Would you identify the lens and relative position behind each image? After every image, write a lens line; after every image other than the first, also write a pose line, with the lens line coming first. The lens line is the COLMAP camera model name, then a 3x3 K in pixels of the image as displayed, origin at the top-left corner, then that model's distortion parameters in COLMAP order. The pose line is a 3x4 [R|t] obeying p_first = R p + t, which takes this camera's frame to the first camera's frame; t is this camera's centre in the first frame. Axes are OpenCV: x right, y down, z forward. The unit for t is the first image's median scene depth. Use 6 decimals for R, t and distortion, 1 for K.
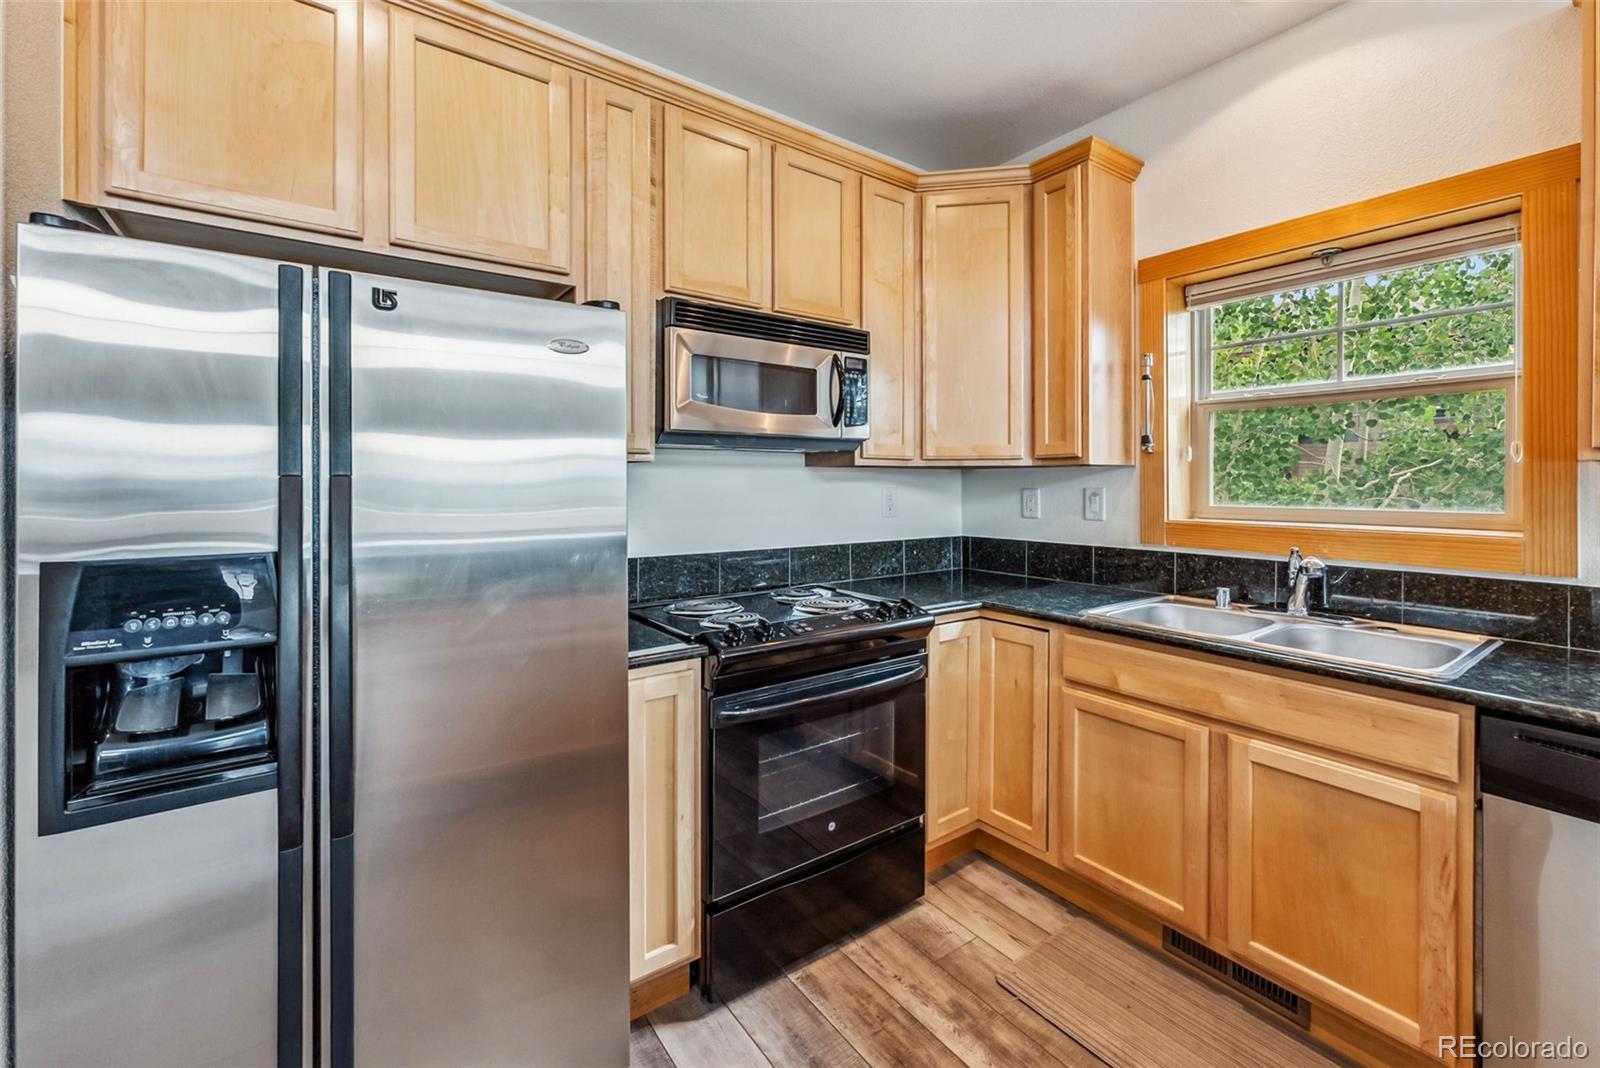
lens RADIAL K [[668.4, 0, 797.4], [0, 668.4, 484.7], [0, 0, 1]] dist [0.000141, -0.000092]
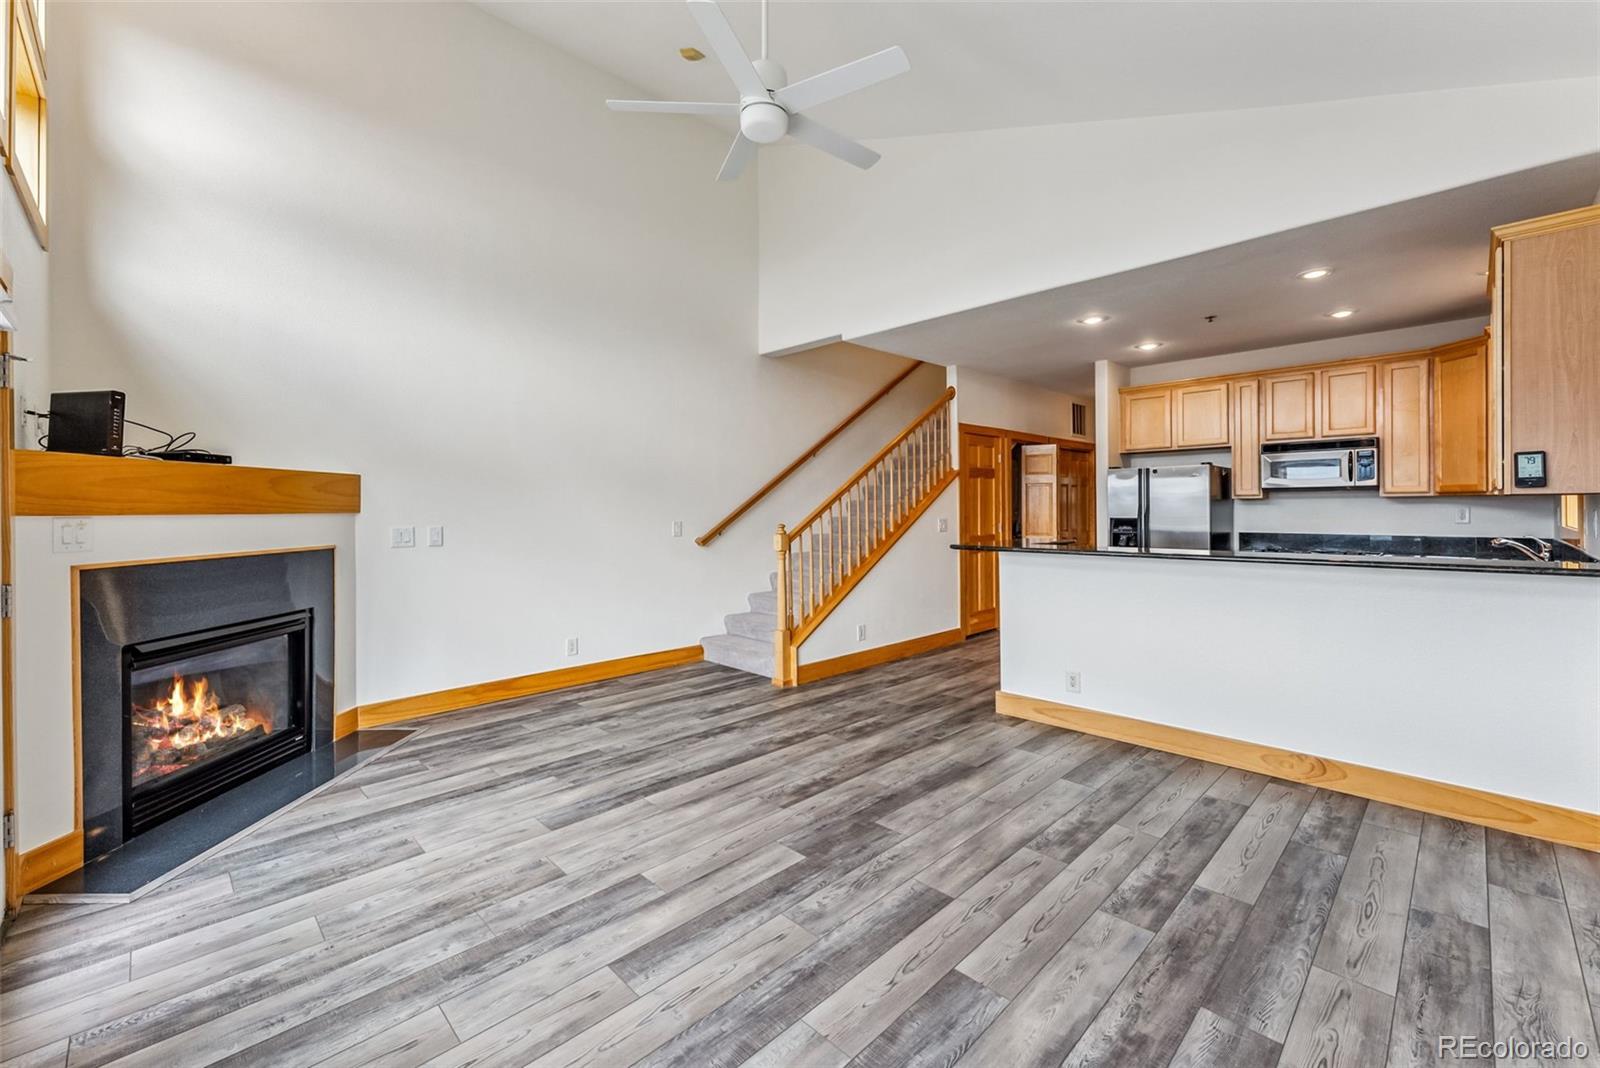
lens RADIAL K [[655.5, 0, 807.0], [0, 655.5, 518.6], [0, 0, 1]] dist [0.000422, 0.000046]
pose [[0.164919, 0.016768, -0.986165, 2.197462], [0.004037, 0.999836, 0.017676, -0.002601], [0.986299, -0.006896, 0.164825, -1.397528]]
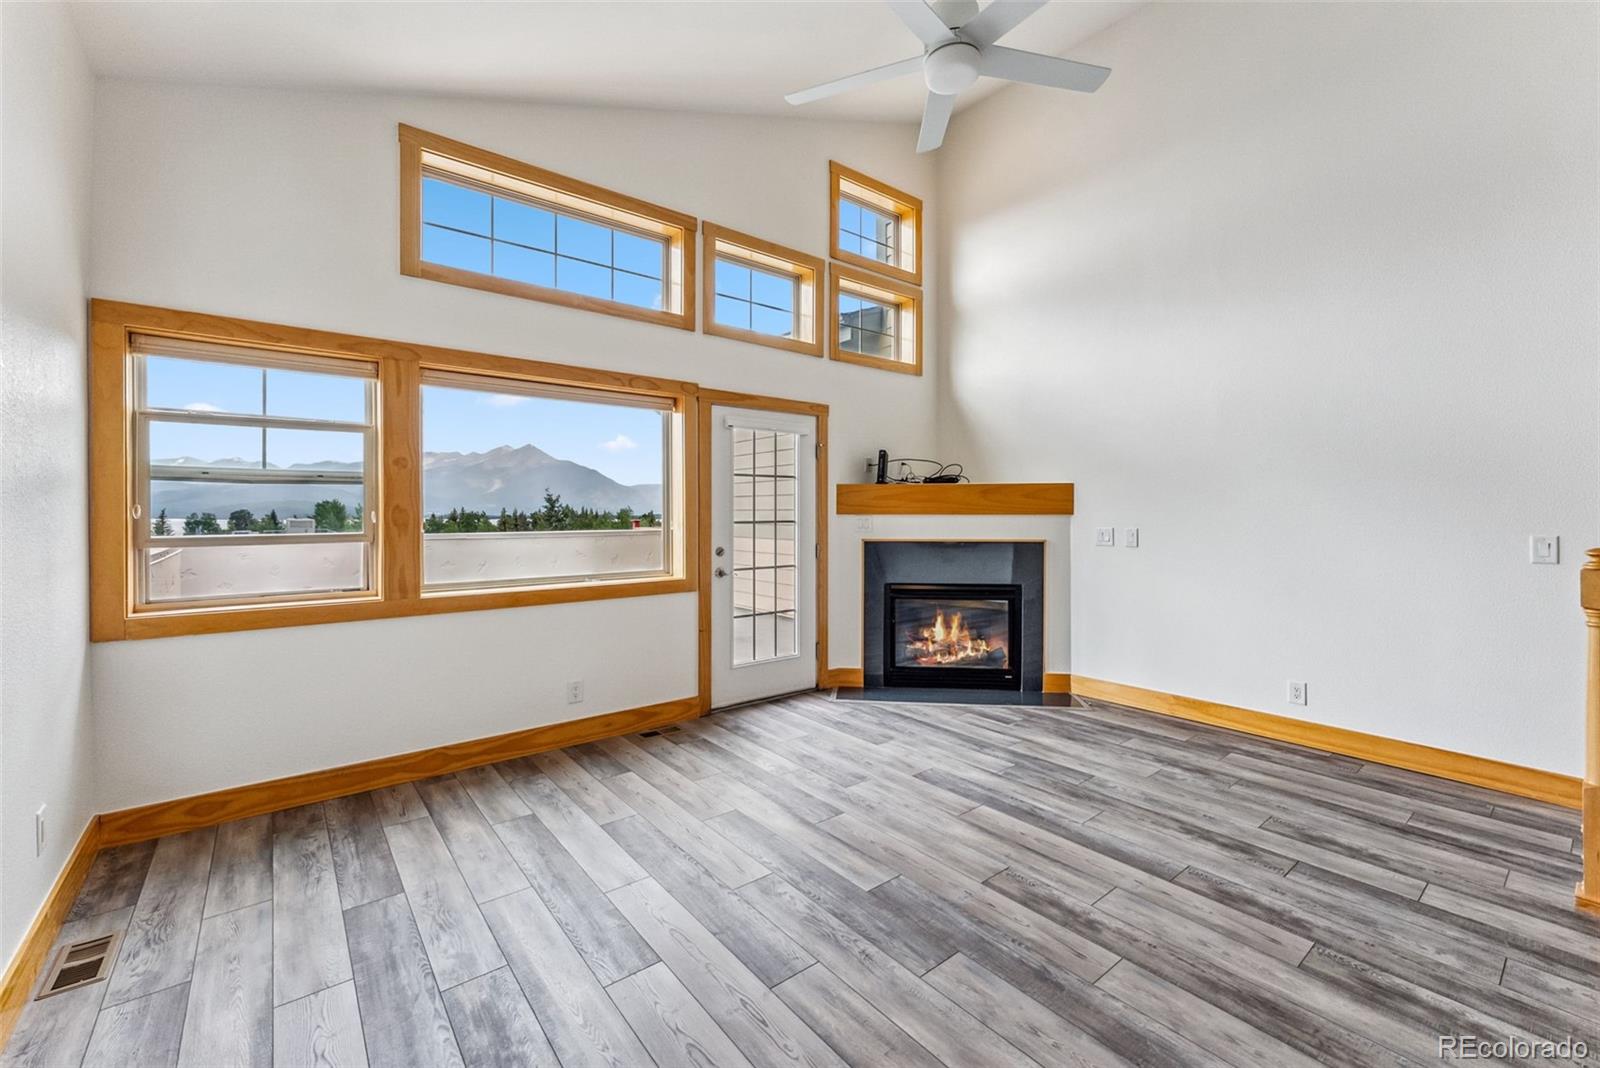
lens RADIAL K [[660.8, 0, 800.2], [0, 660.8, 507.3], [0, 0, 1]] dist [0.000895, 0.000113]
pose [[-0.998310, 0.001007, -0.058111, 1.203106], [0.001342, 0.999983, -0.005715, -0.005682], [0.058104, -0.005783, -0.998294, -0.092854]]
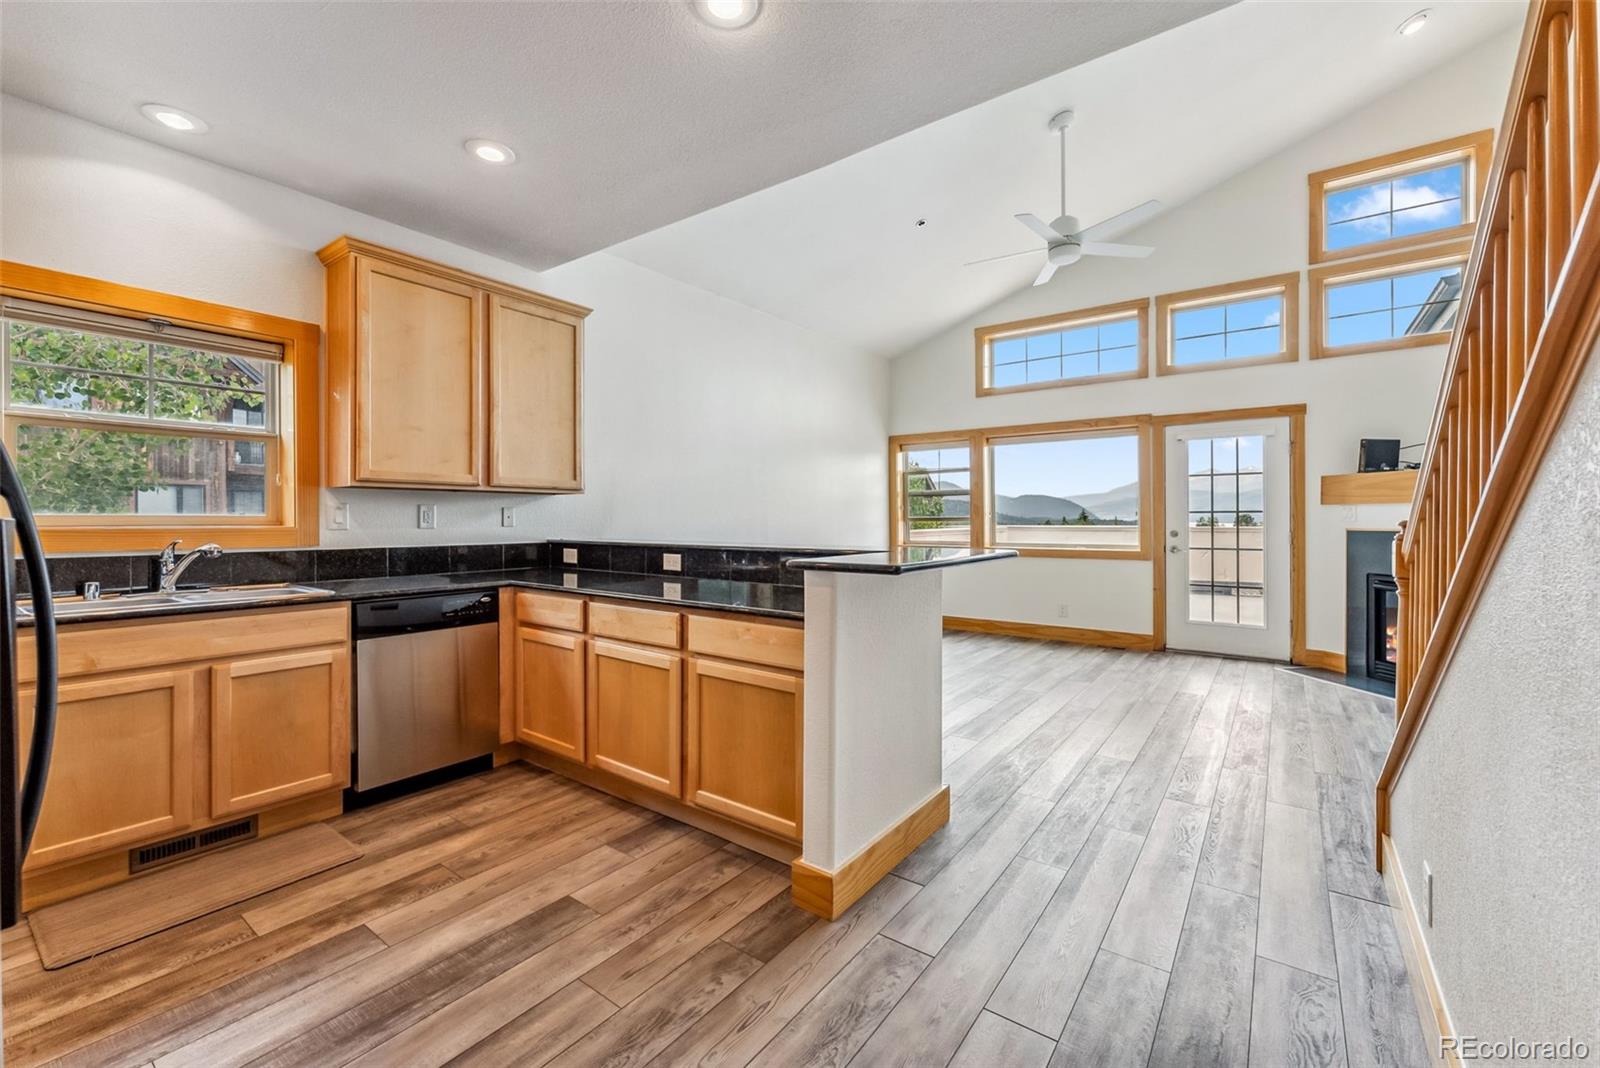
lens RADIAL K [[655.5, 0, 807.0], [0, 655.5, 518.6], [0, 0, 1]] dist [0.000422, 0.000046]
pose [[-0.316549, 0.000482, 0.948576, -0.860501], [0.004371, 0.999990, 0.000951, 0.049536], [-0.948566, 0.004448, -0.316548, 0.189603]]
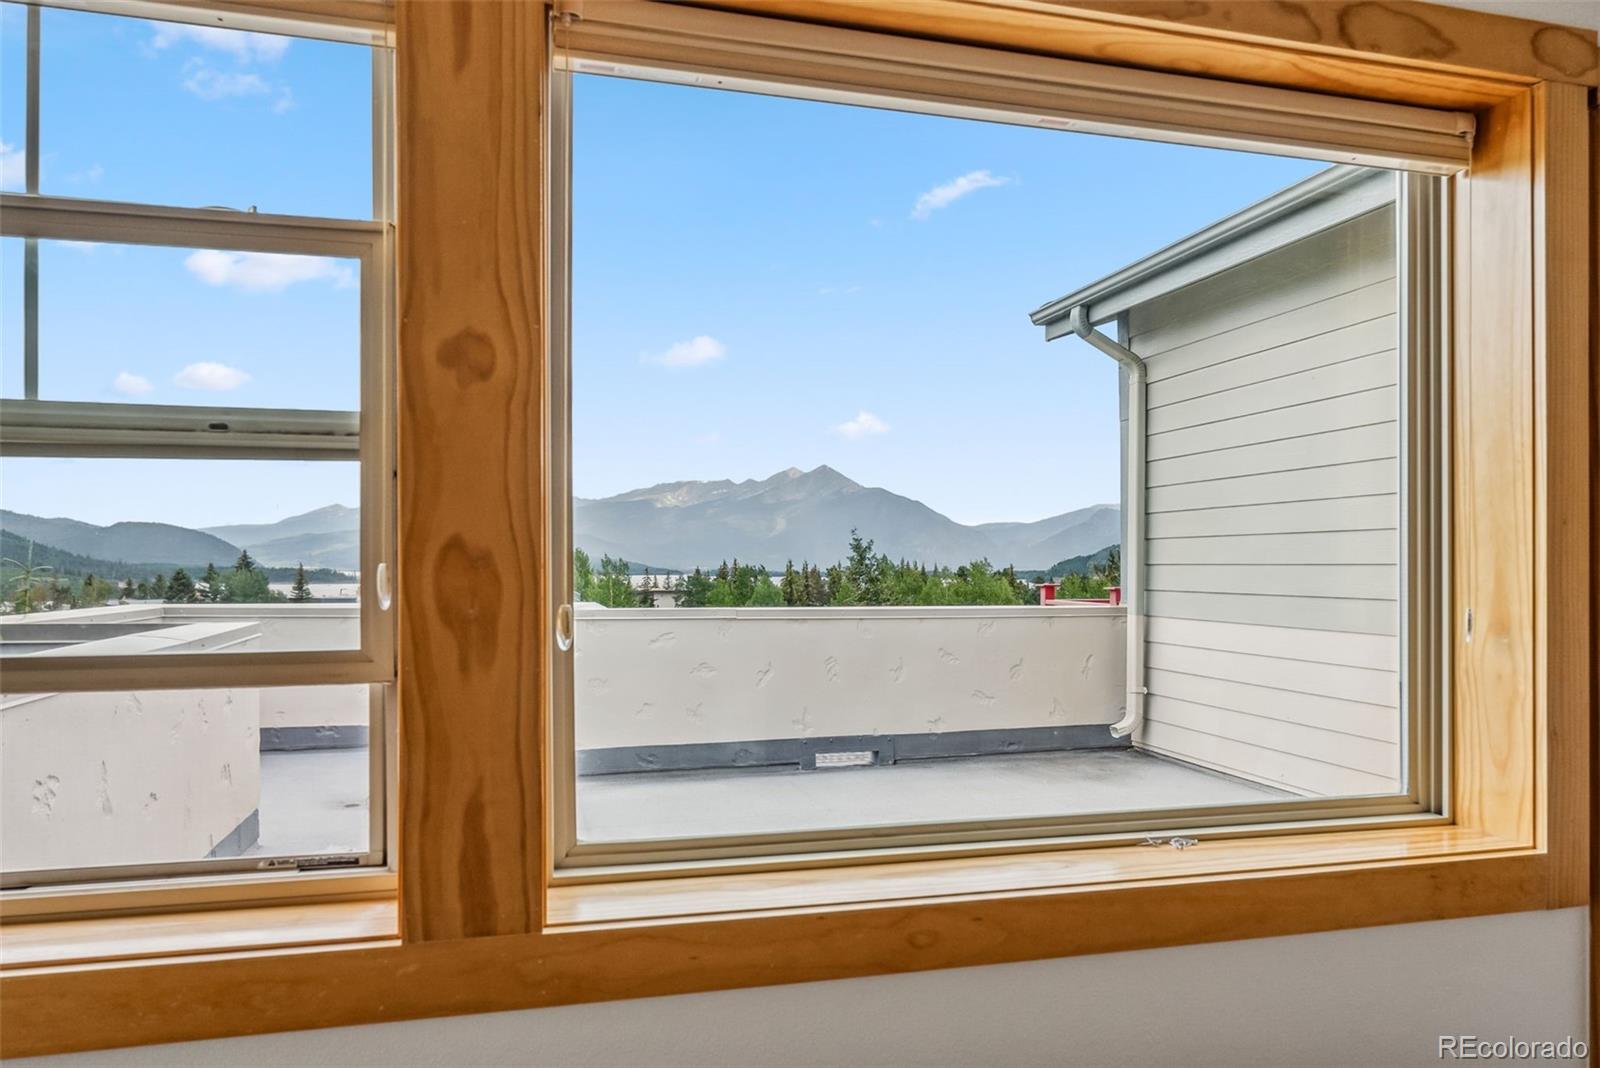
lens RADIAL K [[1068.0, 0, 788.8], [0, 1068.0, 526.4], [0, 0, 1]] dist [-0.001695, -0.001058]
pose [[-0.934507, 0.009769, 0.355811, 1.677529], [-0.003439, 0.999329, -0.036469, -0.005326], [-0.355928, -0.035304, -0.933846, -1.215492]]
